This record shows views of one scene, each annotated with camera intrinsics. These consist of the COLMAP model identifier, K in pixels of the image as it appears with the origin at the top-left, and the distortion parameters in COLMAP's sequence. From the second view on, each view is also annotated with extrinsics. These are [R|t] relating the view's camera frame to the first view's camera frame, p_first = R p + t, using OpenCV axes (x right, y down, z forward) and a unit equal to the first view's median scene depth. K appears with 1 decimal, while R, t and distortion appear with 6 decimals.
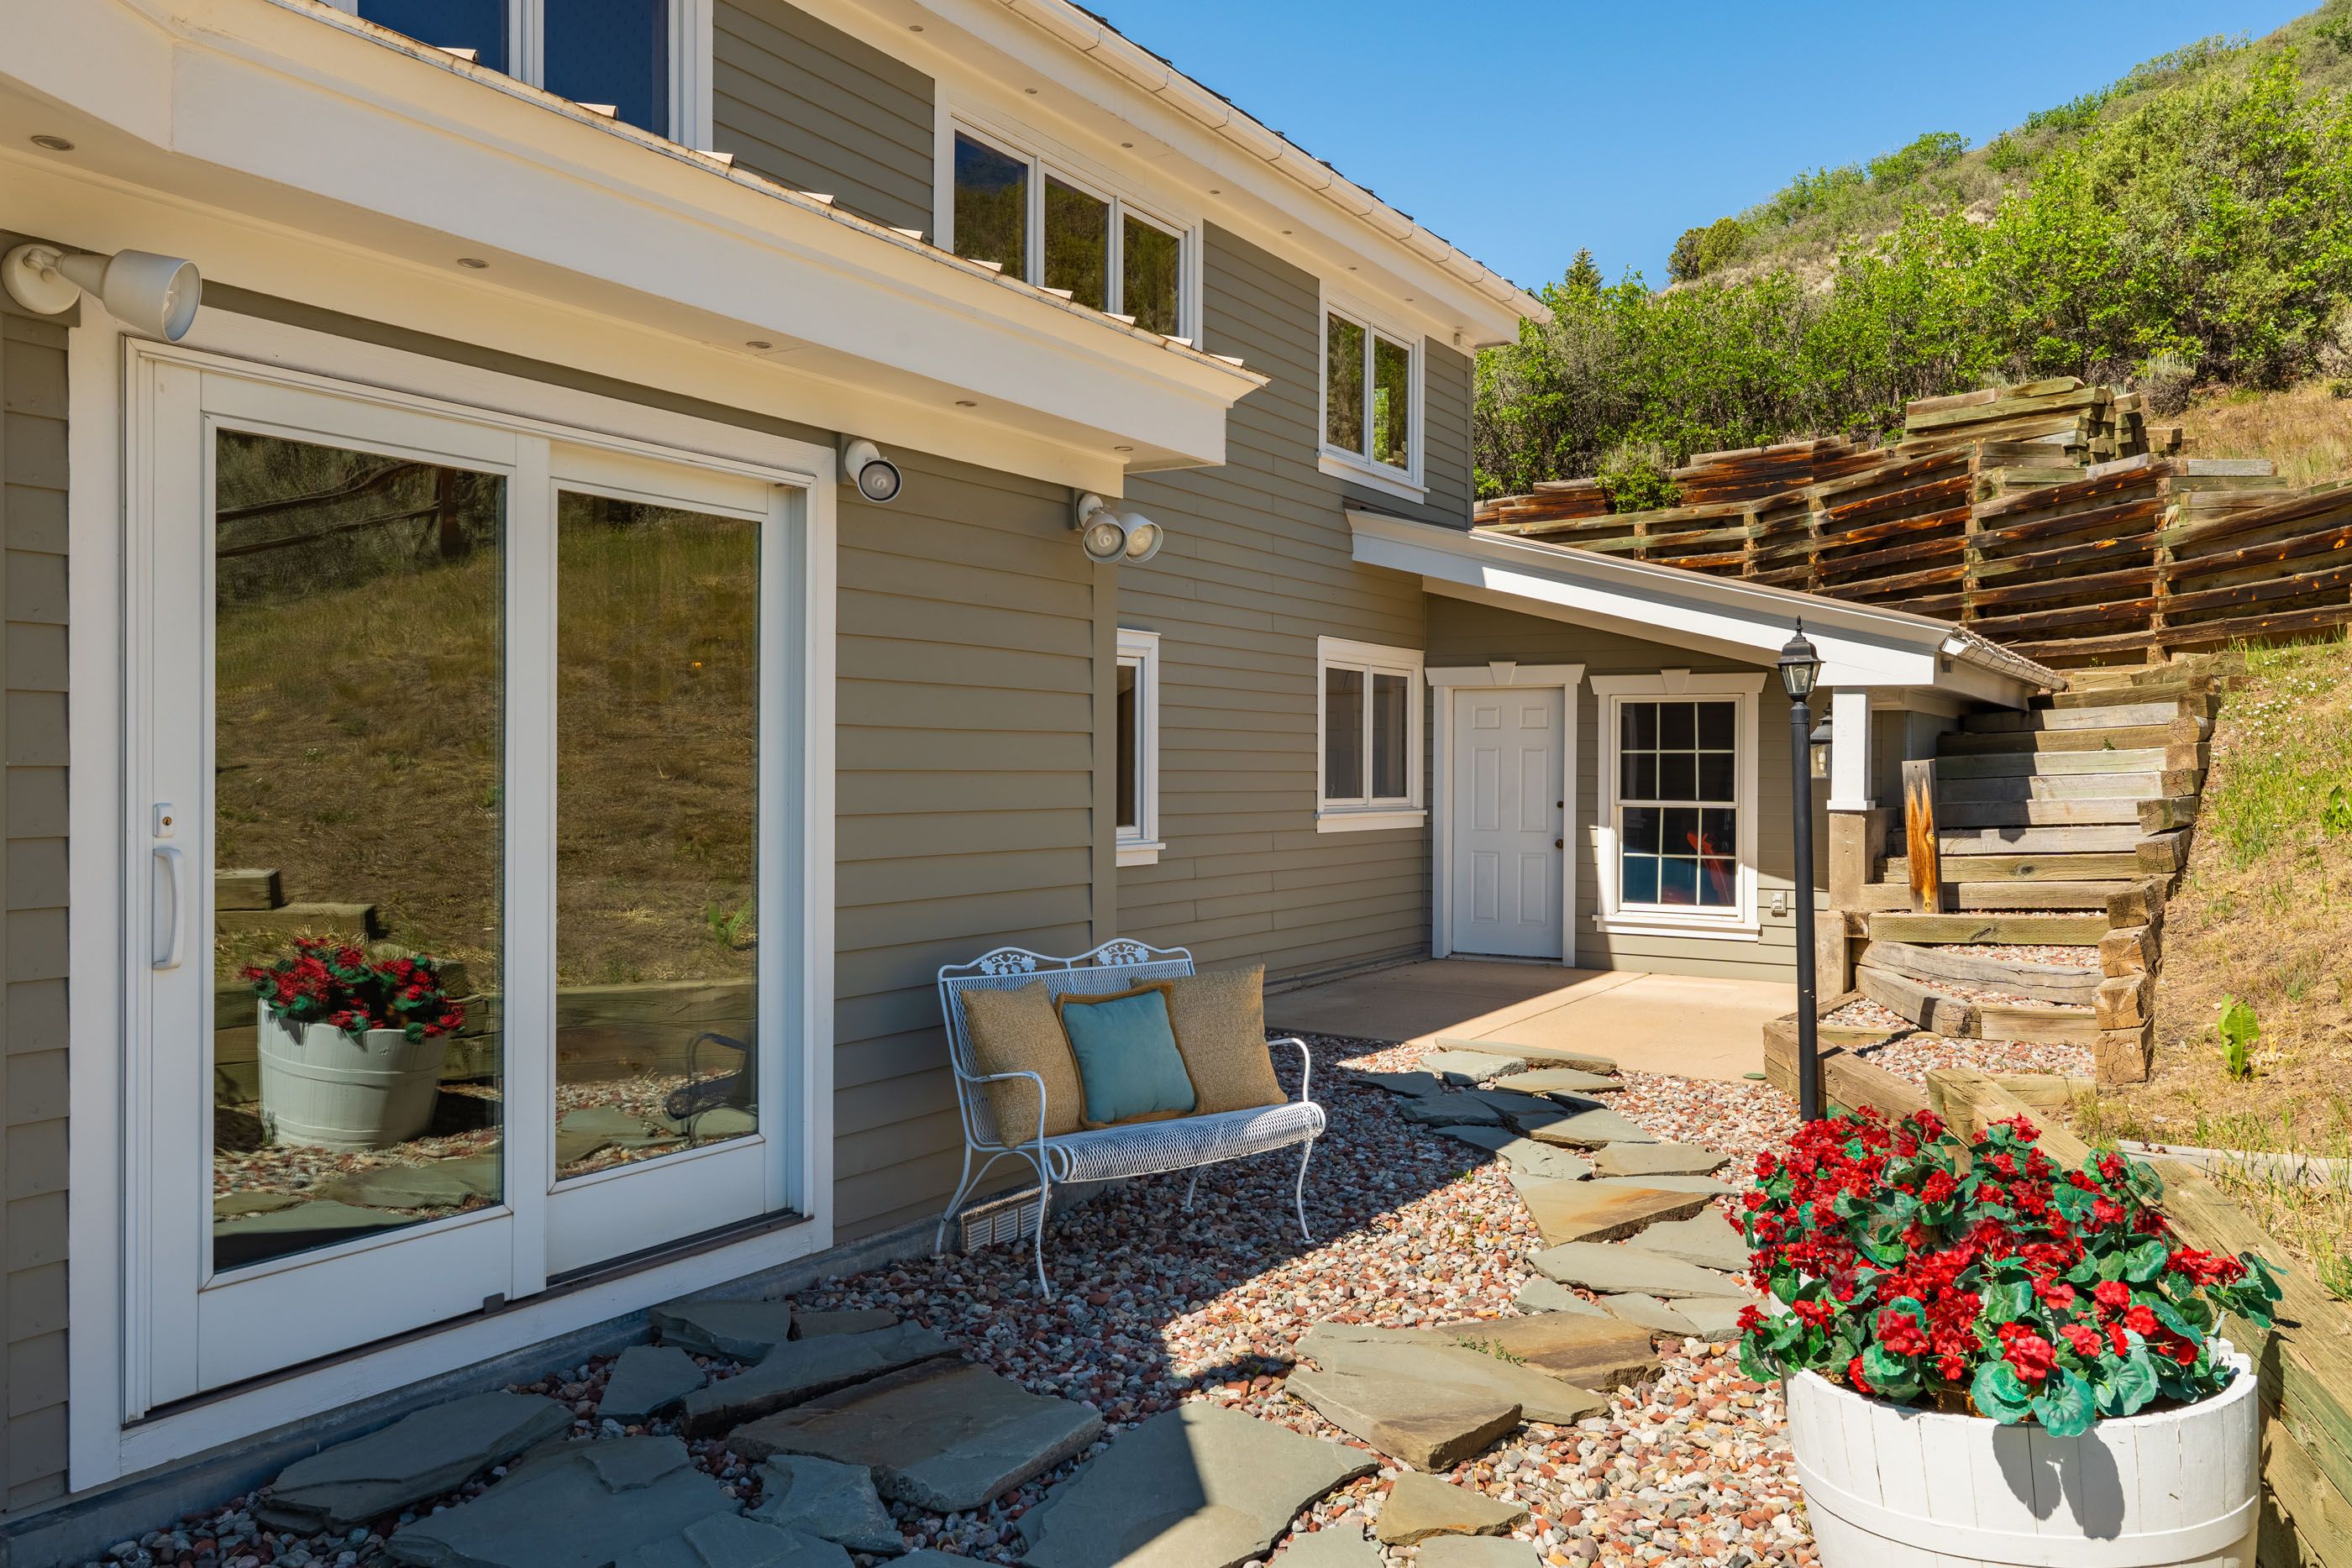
lens RADIAL K [[1800.4, 0, 1176.0], [0, 1800.4, 784.0], [0, 0, 1]] dist [-0.009517, -0.001672]
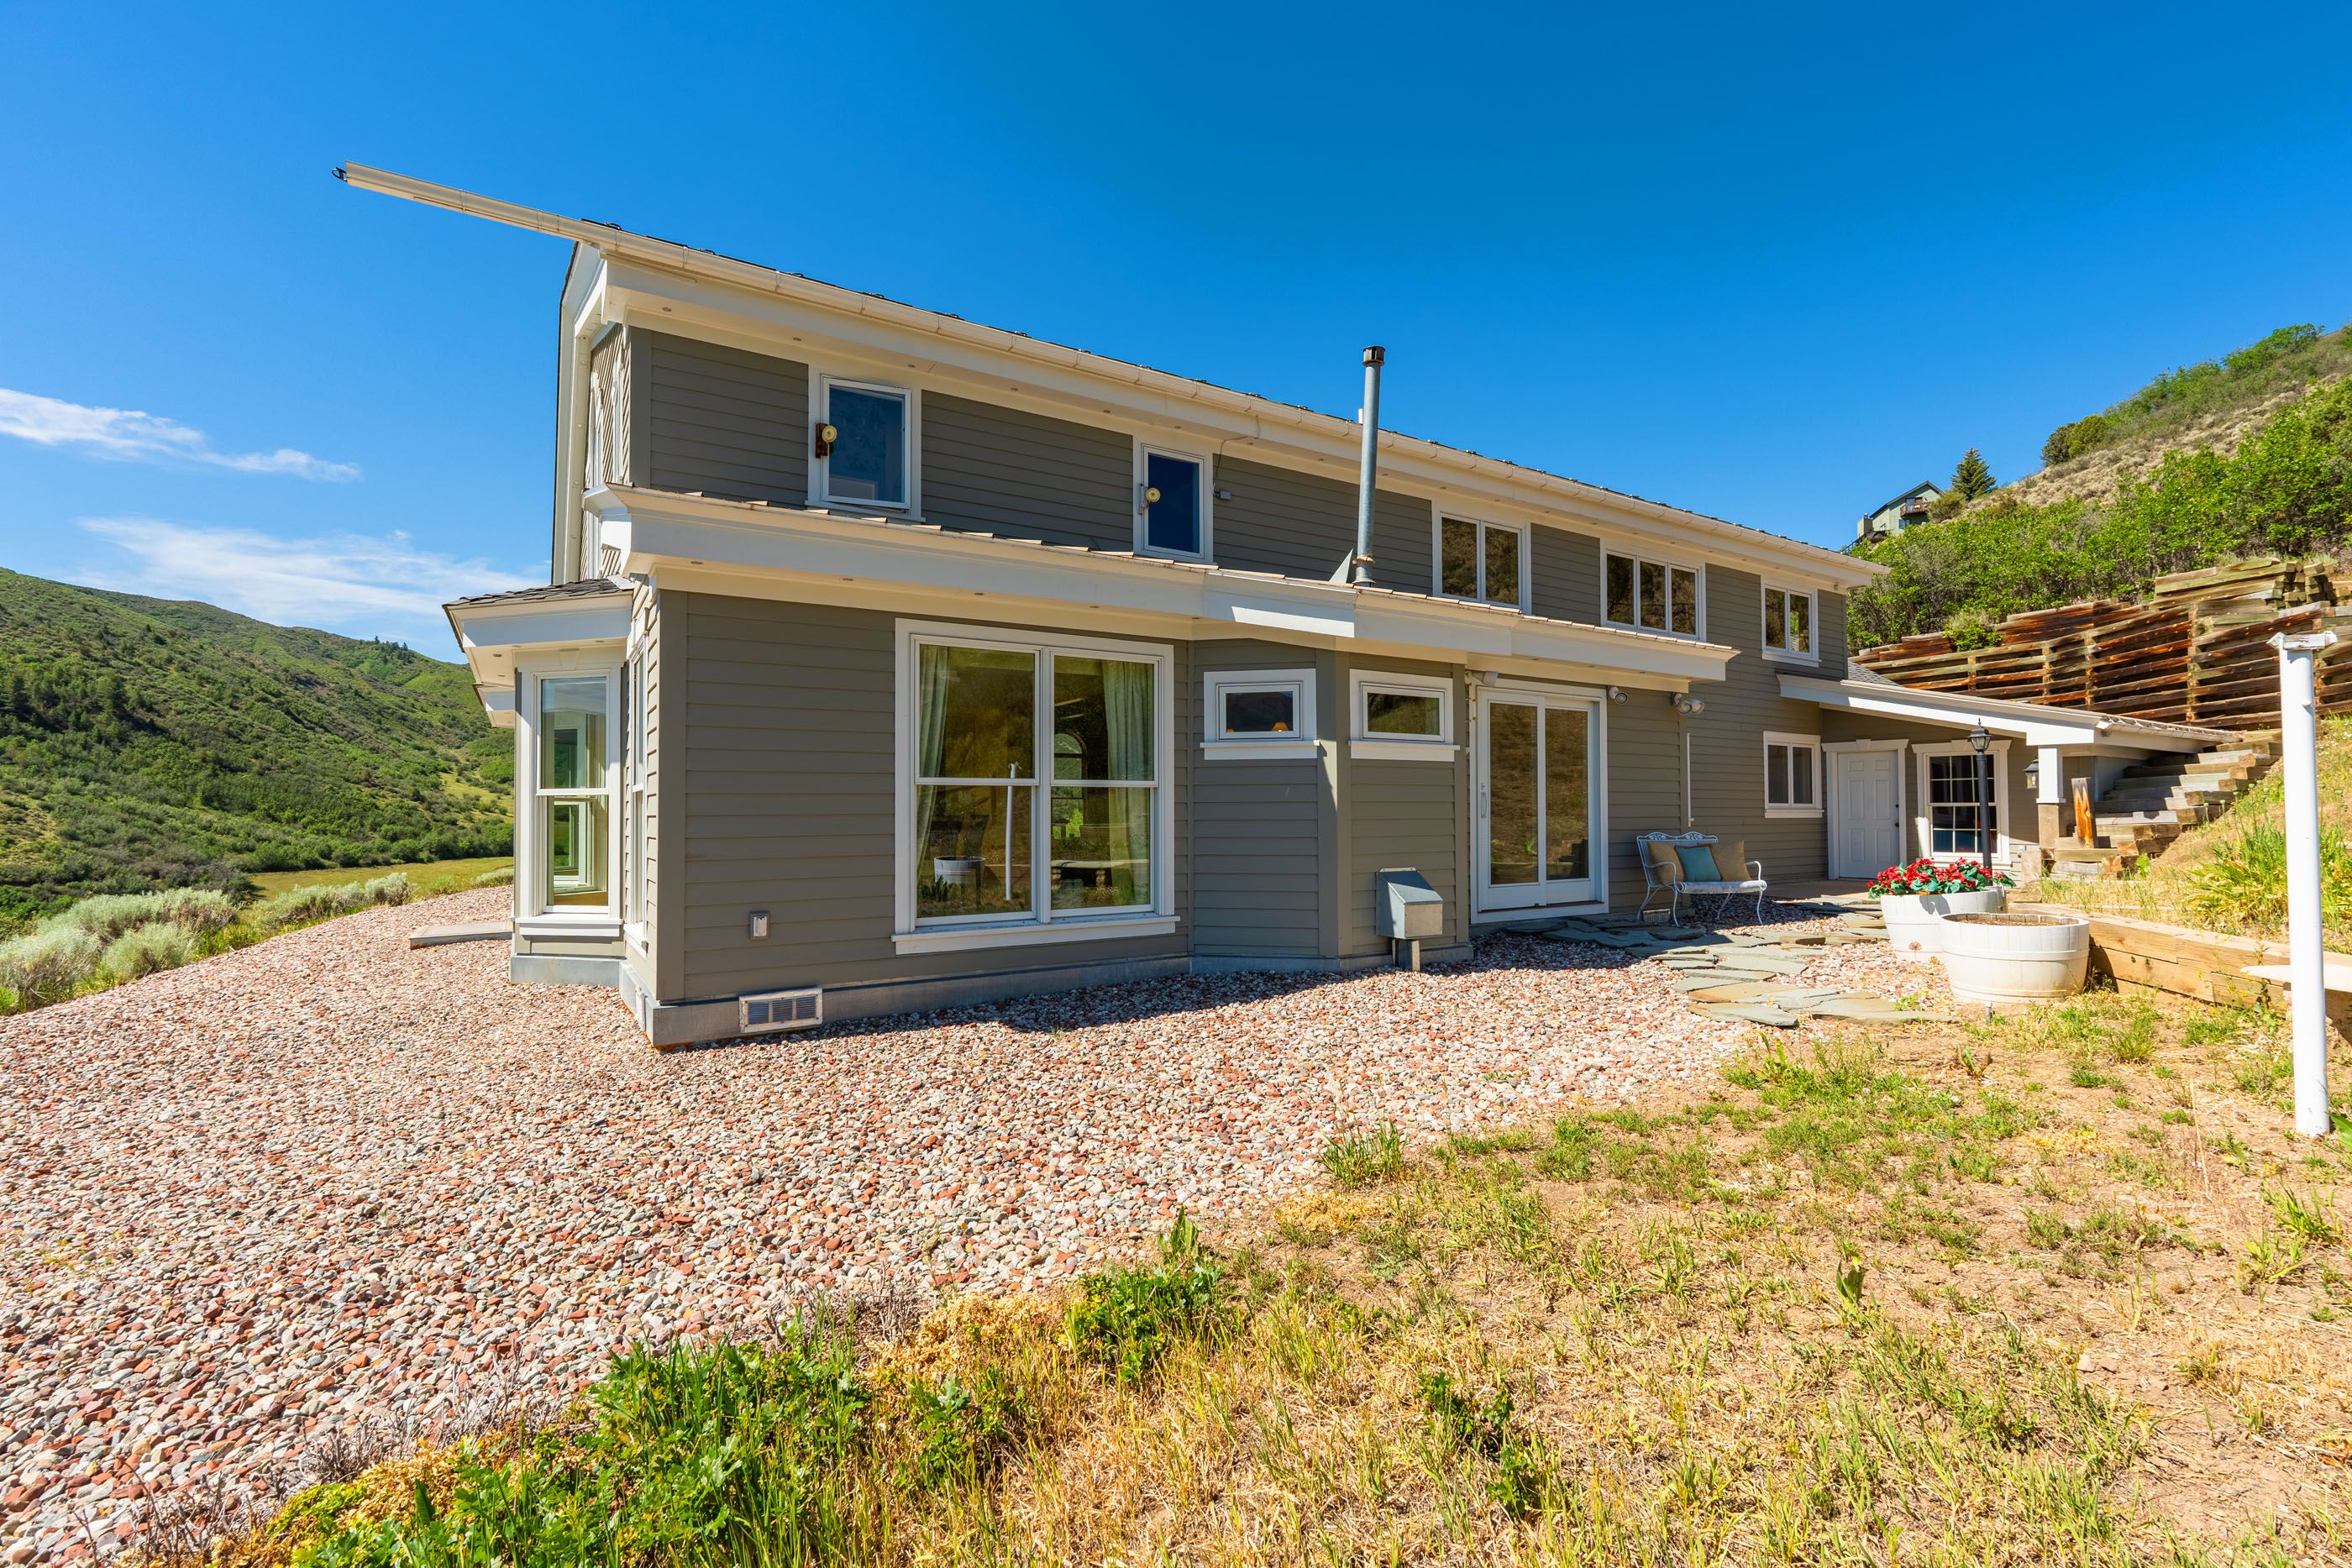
lens RADIAL K [[1045.1, 0, 1176.0], [0, 1045.1, 784.0], [0, 0, 1]] dist [-0.001405, -0.000626]
pose [[0.905148, -0.019199, -0.424663, -0.022087], [0.003536, 0.999285, -0.037640, 0.020538], [0.425082, 0.032568, 0.904569, -0.330302]]
